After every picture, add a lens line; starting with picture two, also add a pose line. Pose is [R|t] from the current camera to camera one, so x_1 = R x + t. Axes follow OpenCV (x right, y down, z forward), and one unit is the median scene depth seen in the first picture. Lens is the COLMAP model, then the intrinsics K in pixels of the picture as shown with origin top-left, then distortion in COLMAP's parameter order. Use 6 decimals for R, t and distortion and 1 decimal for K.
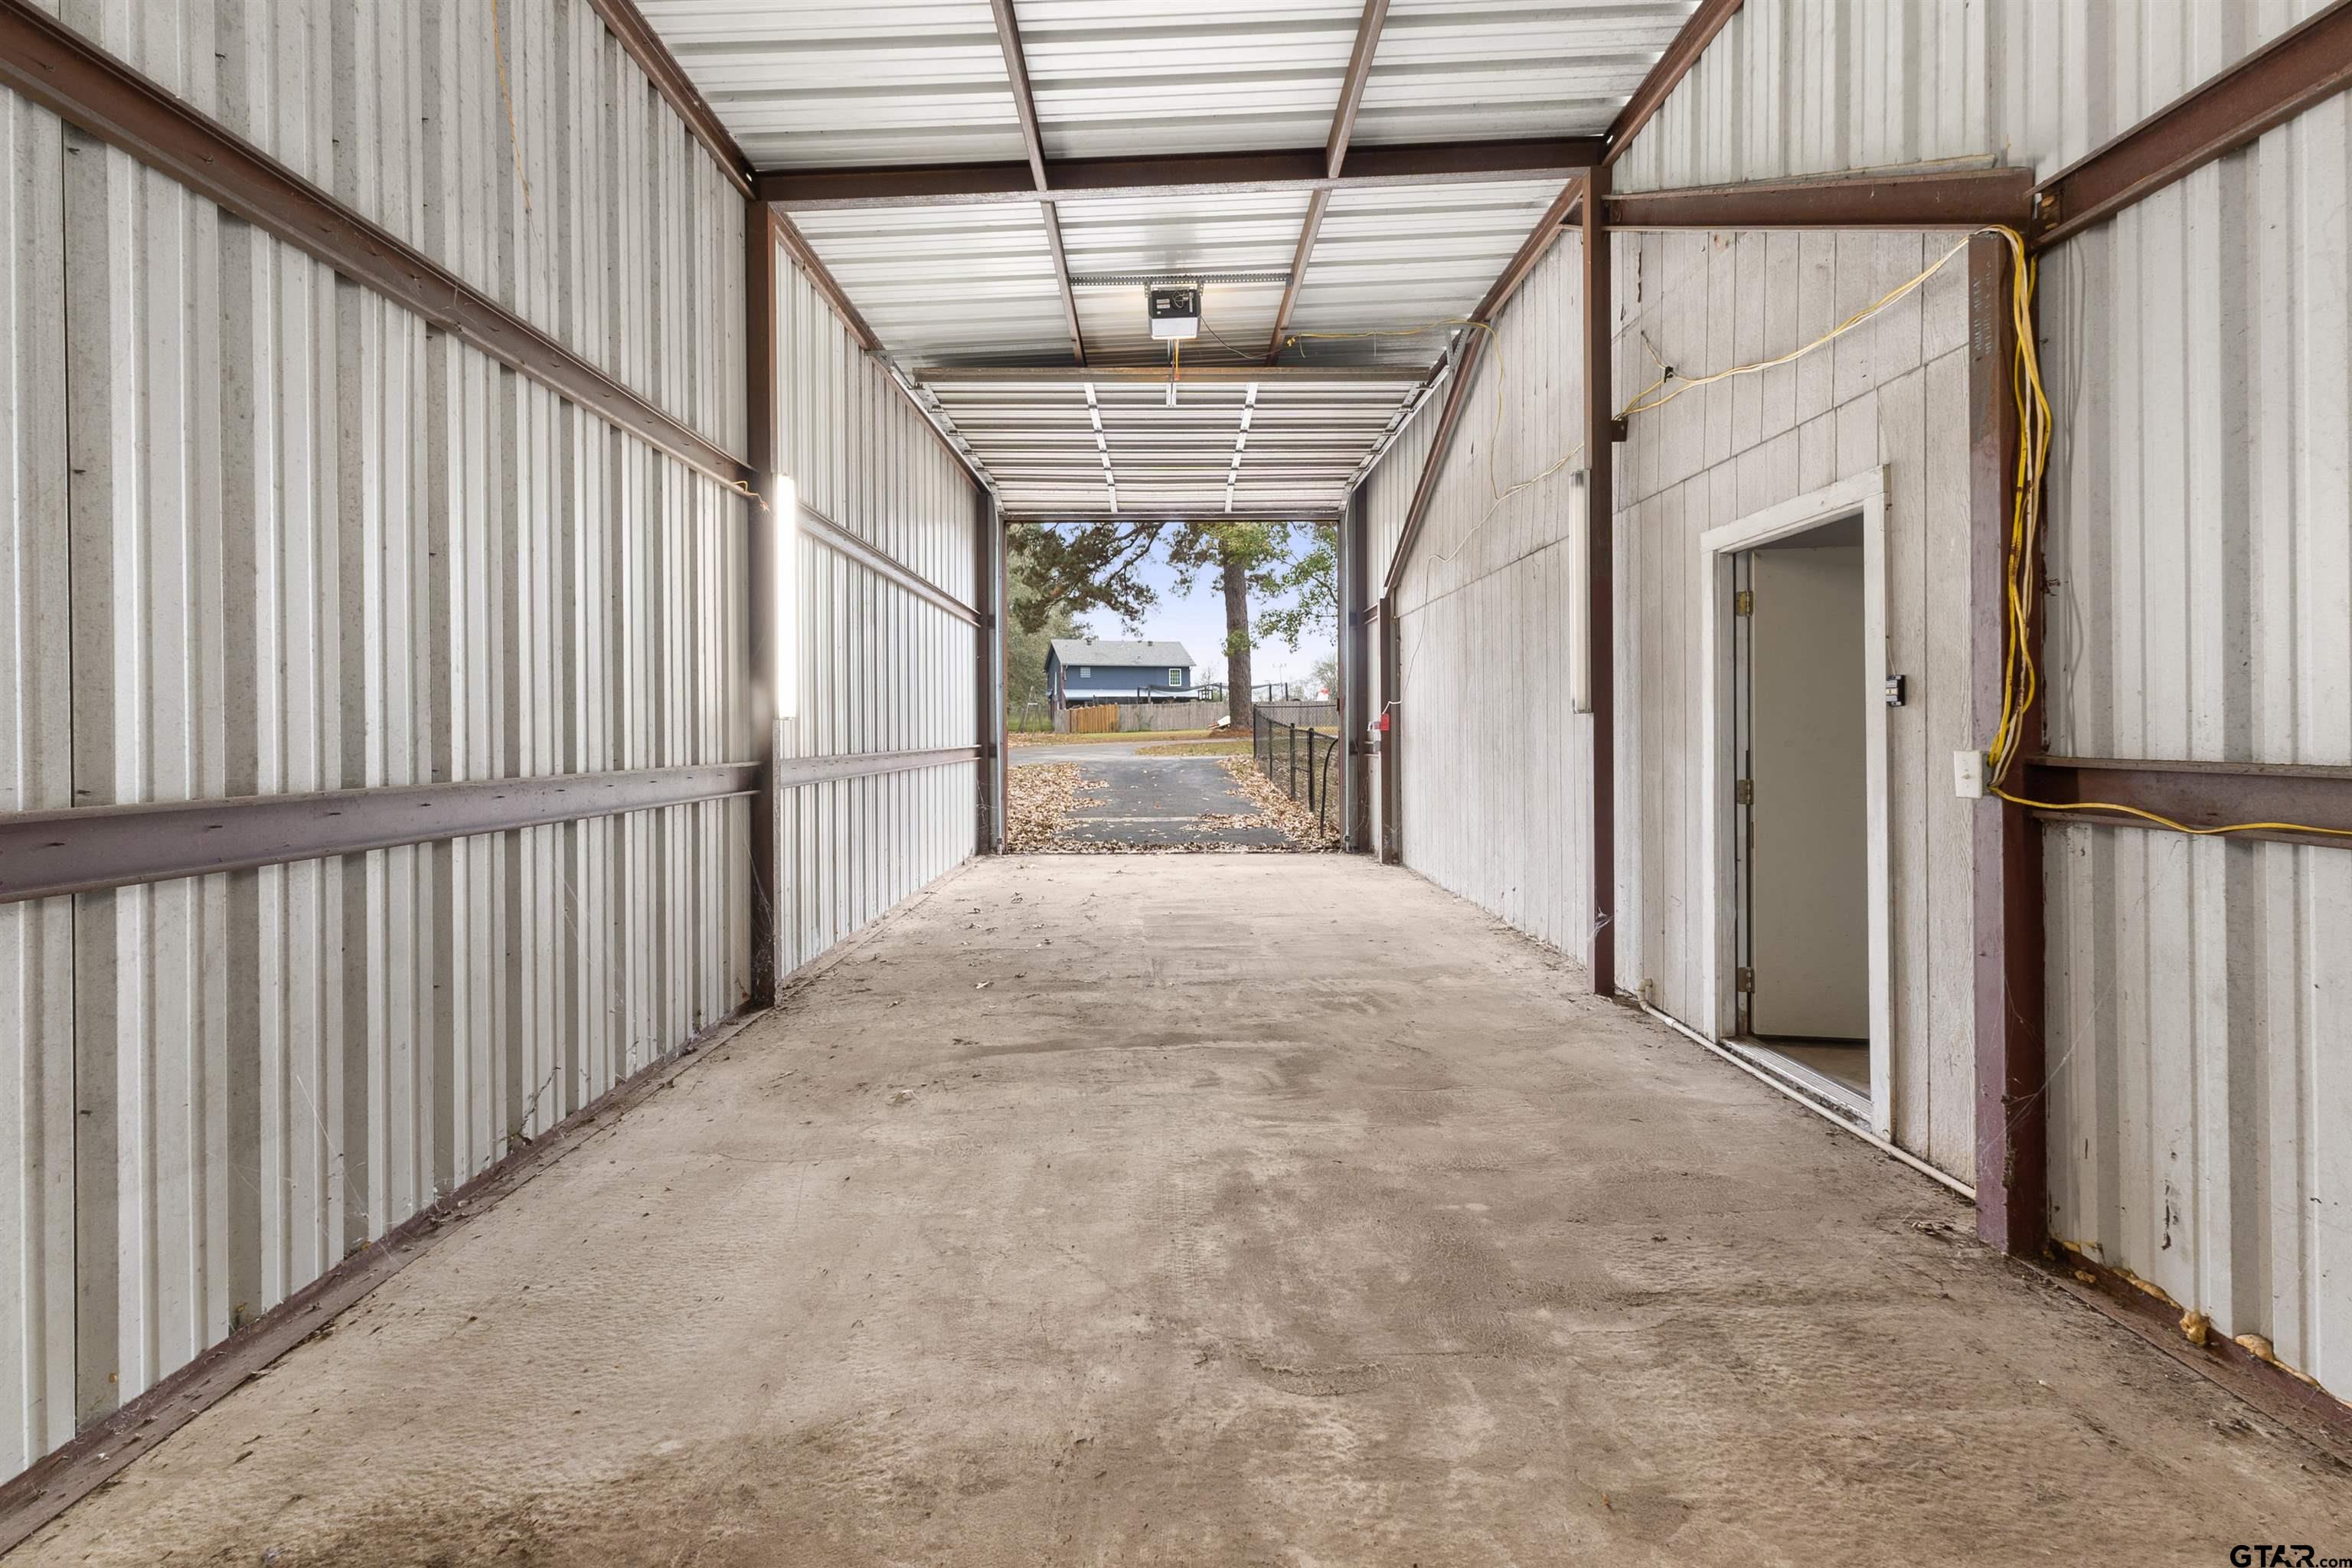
lens RADIAL K [[1005.7, 0, 1215.9], [0, 1005.7, 736.3], [0, 0, 1]] dist [0.010603, -0.002766]
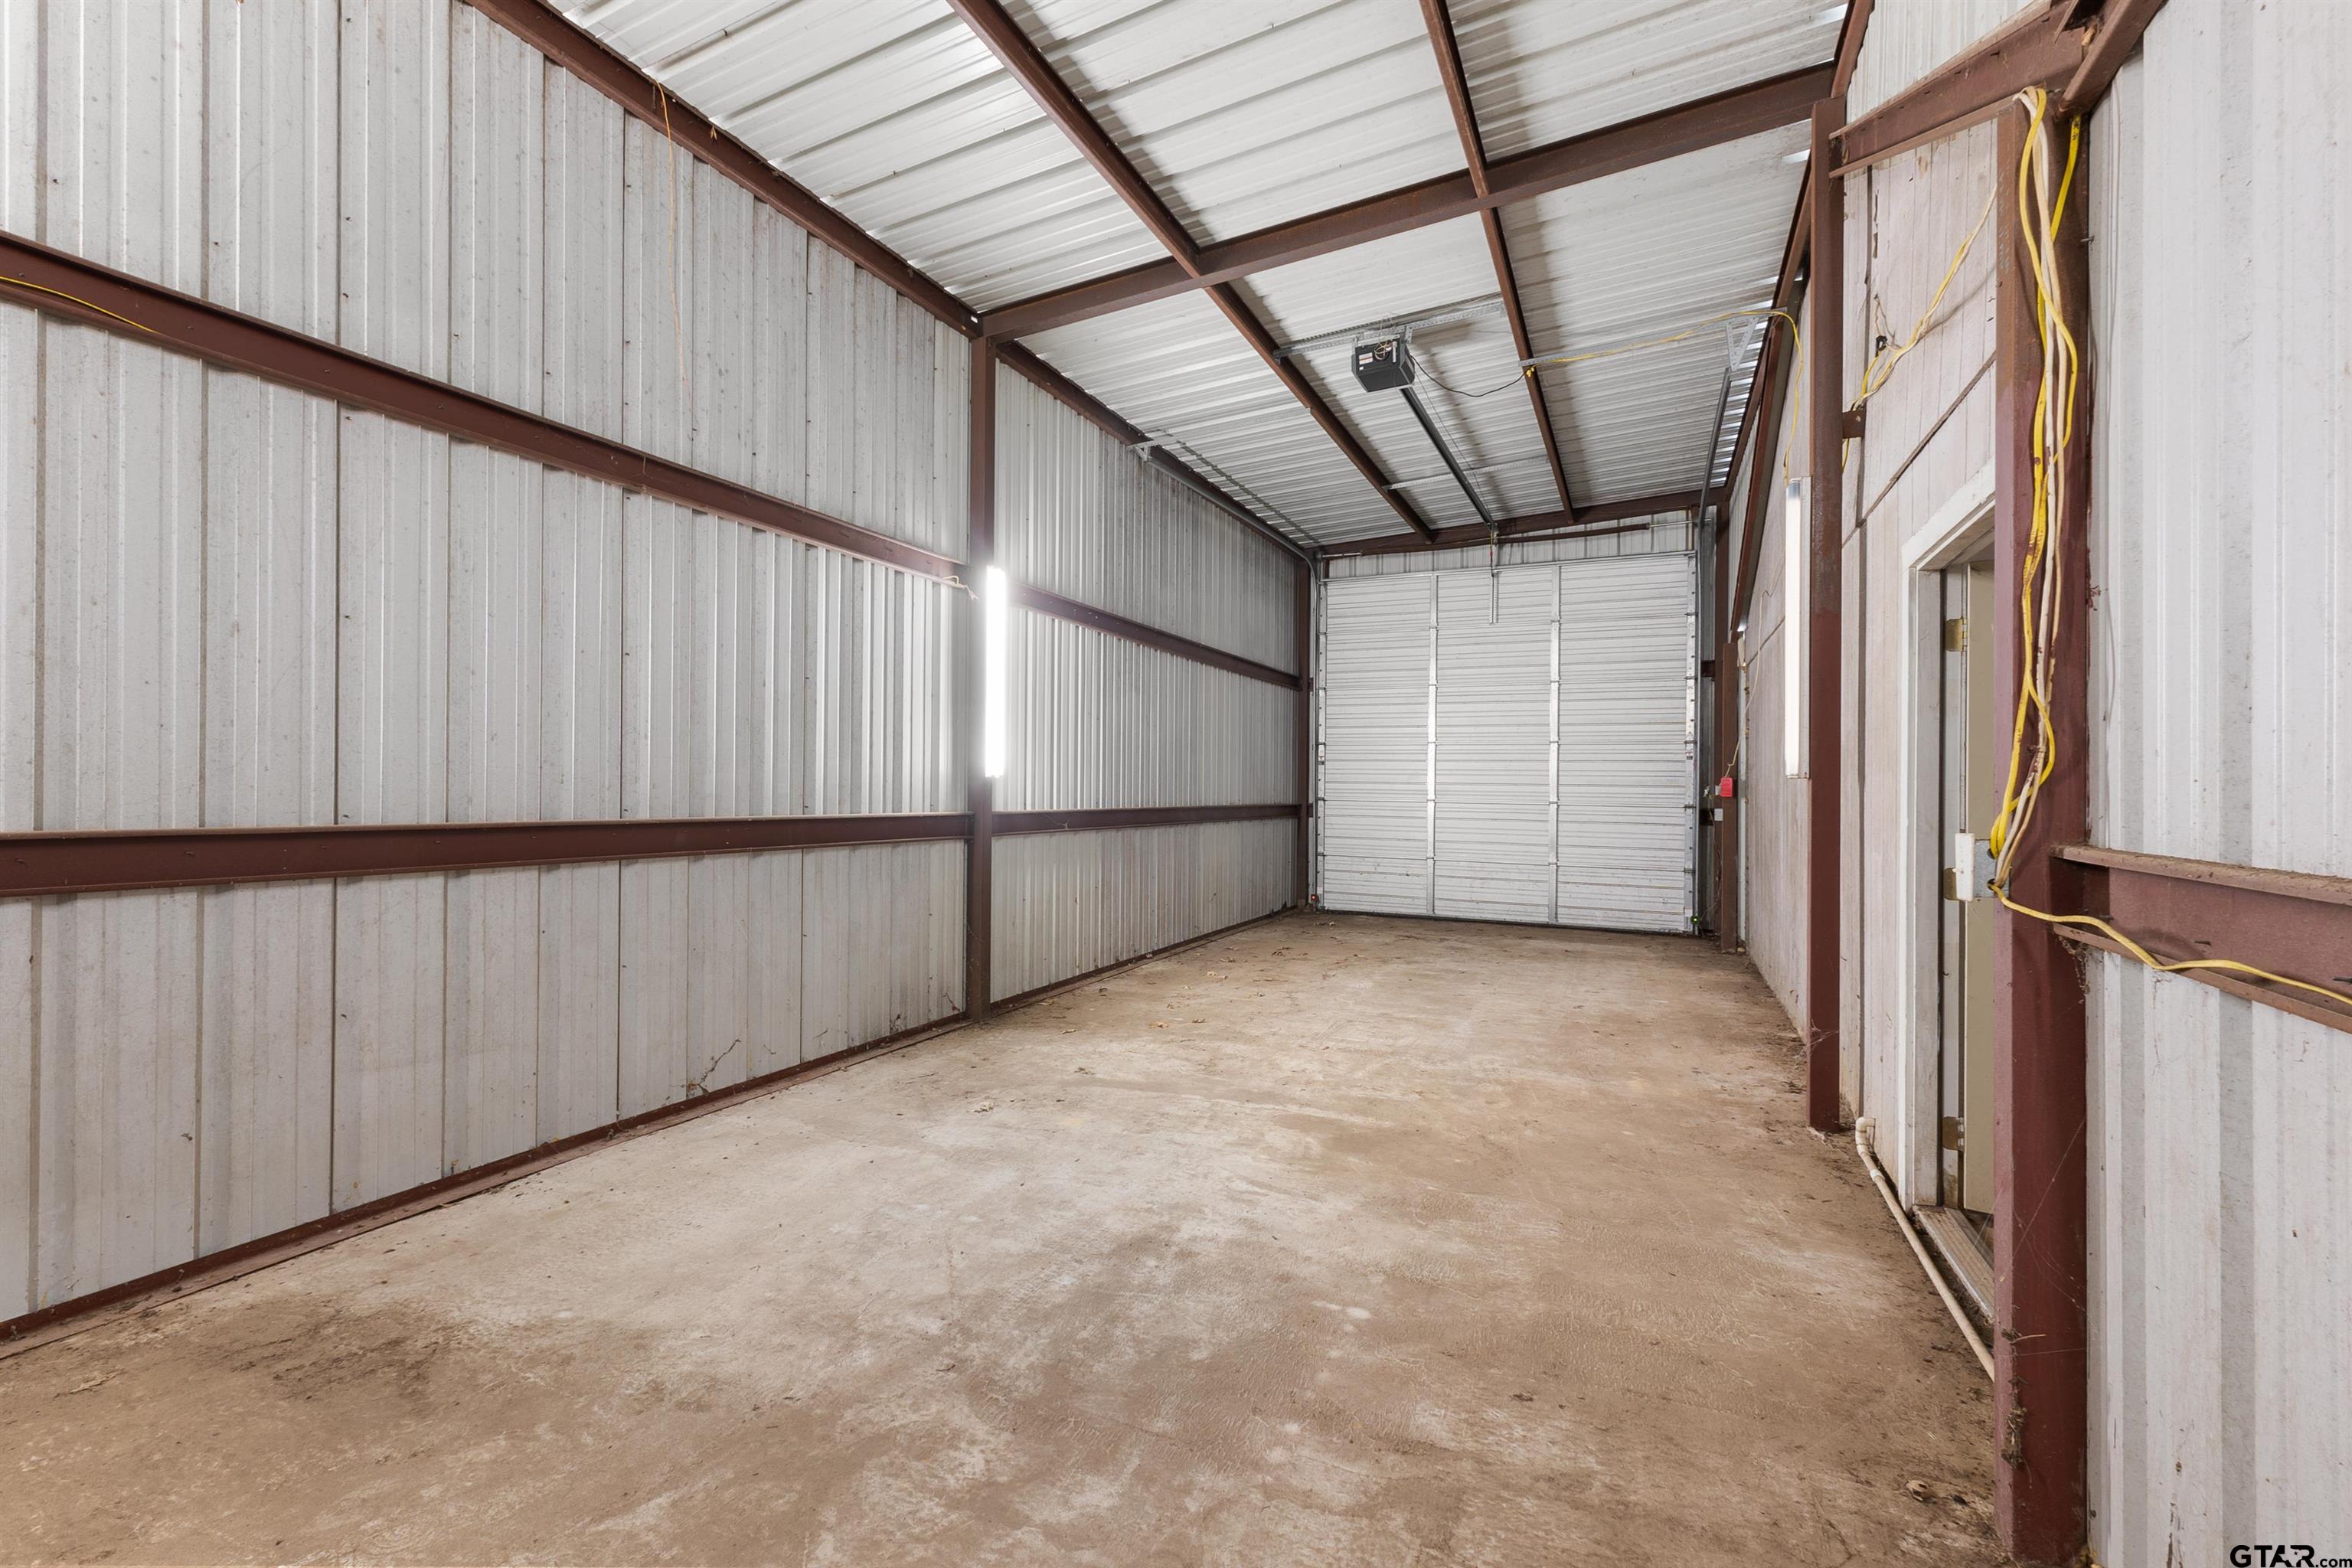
lens RADIAL K [[1005.7, 0, 1212.0], [0, 1005.7, 787.2], [0, 0, 1]] dist [0.010603, -0.002766]
pose [[0.896069, 0.014874, -0.443666, 0.589836], [-0.018837, 0.999812, -0.004526, -0.005624], [0.443515, 0.012413, 0.896181, 0.123014]]
